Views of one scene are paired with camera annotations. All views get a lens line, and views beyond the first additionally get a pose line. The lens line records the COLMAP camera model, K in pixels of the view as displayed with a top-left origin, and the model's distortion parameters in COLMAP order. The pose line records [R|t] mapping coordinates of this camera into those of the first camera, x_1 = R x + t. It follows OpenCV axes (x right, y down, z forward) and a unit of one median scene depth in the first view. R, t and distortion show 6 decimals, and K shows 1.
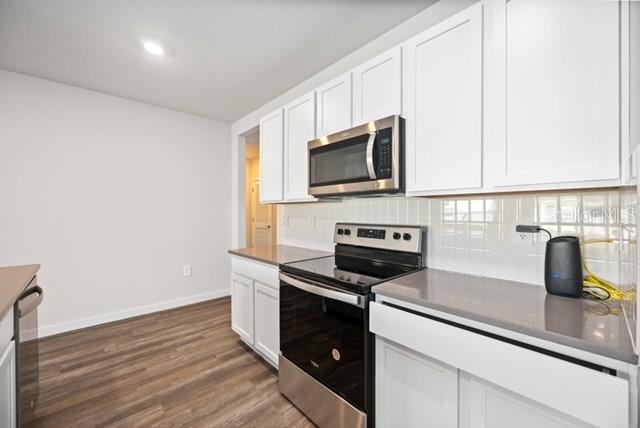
lens RADIAL K [[256.6, 0, 318.1], [0, 256.6, 213.4], [0, 0, 1]] dist [0.000133, 0.000190]
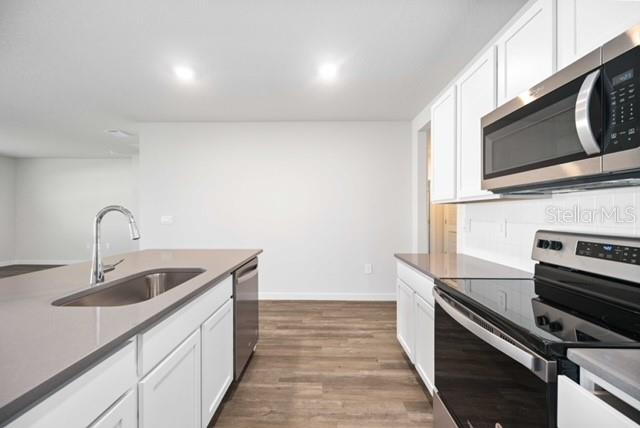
lens RADIAL K [[256.6, 0, 318.1], [0, 256.6, 213.4], [0, 0, 1]] dist [0.000133, 0.000190]
pose [[0.725257, 0.000646, -0.688478, 0.126835], [-0.004628, 0.999982, -0.003937, -0.000868], [0.688463, 0.006042, 0.725246, 0.143833]]
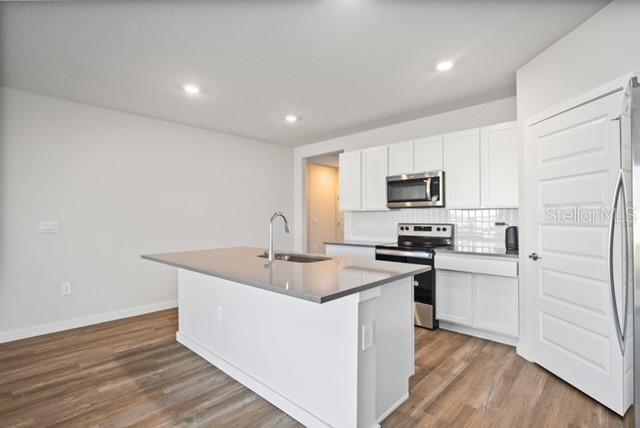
lens RADIAL K [[308.0, 0, 320.0], [0, 308.0, 214.0], [0, 0, 1]] dist [-0.004560, -0.000436]
pose [[0.997421, -0.002787, 0.071725, -0.634739], [0.003990, 0.999854, -0.016633, 0.008048], [-0.071669, 0.016877, 0.997286, -1.050771]]
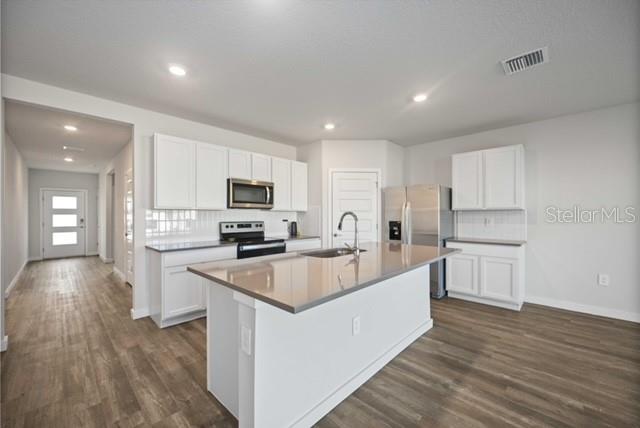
lens RADIAL K [[254.4, 0, 319.2], [0, 254.4, 216.0], [0, 0, 1]] dist [0.000009, -0.000054]
pose [[-0.063038, 0.000700, 0.998011, -1.896666], [0.006715, 0.999977, -0.000277, -0.001021], [-0.997989, 0.006684, -0.063041, 0.477399]]
